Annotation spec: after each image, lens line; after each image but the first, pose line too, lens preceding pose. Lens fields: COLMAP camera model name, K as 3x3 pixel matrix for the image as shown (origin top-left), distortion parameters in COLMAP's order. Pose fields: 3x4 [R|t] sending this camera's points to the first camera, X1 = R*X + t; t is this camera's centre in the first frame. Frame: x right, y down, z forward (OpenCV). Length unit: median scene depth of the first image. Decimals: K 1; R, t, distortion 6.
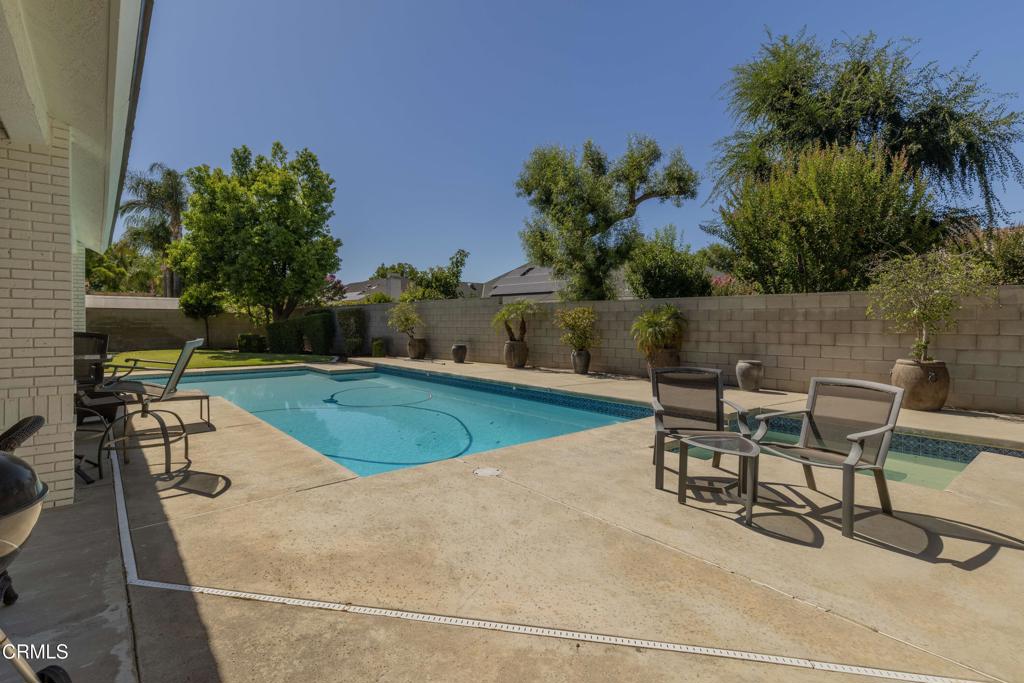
lens RADIAL K [[483.4, 0, 504.0], [0, 483.4, 330.0], [0, 0, 1]] dist [0.015218, -0.002942]
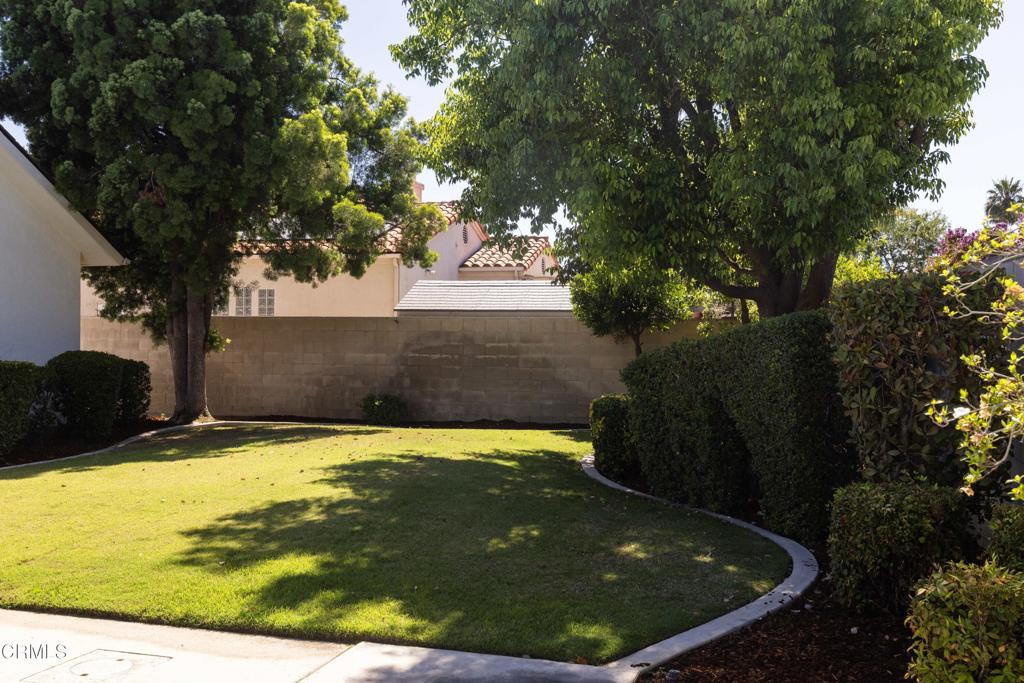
lens RADIAL K [[991.5, 0, 486.7], [0, 991.5, 347.3], [0, 0, 1]] dist [0.016306, 0.000000]
pose [[0.534234, 0.011787, -0.845254, -0.103461], [-0.020894, 0.999781, 0.000736, -0.016082], [0.845078, 0.017268, 0.534364, 0.597981]]
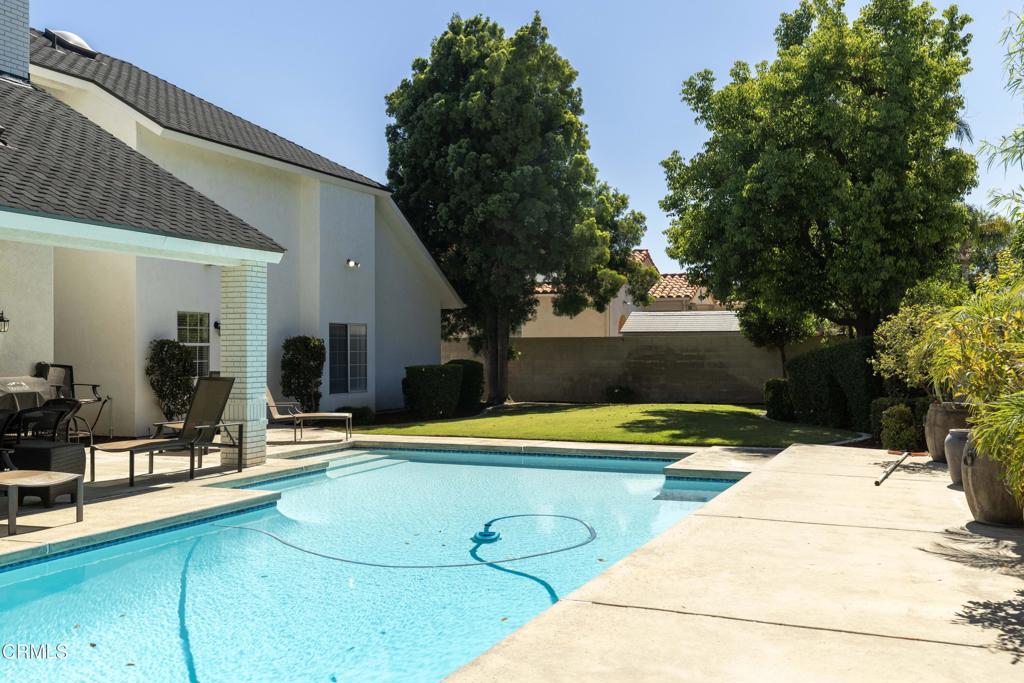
lens RADIAL K [[991.5, 0, 510.2], [0, 991.5, 344.5], [0, 0, 1]] dist [0.016306, 0.000000]
pose [[0.454085, -0.008037, -0.890922, 0.232542], [-0.009654, 0.999856, -0.013940, -0.009740], [0.890906, 0.014931, 0.453942, 0.266916]]
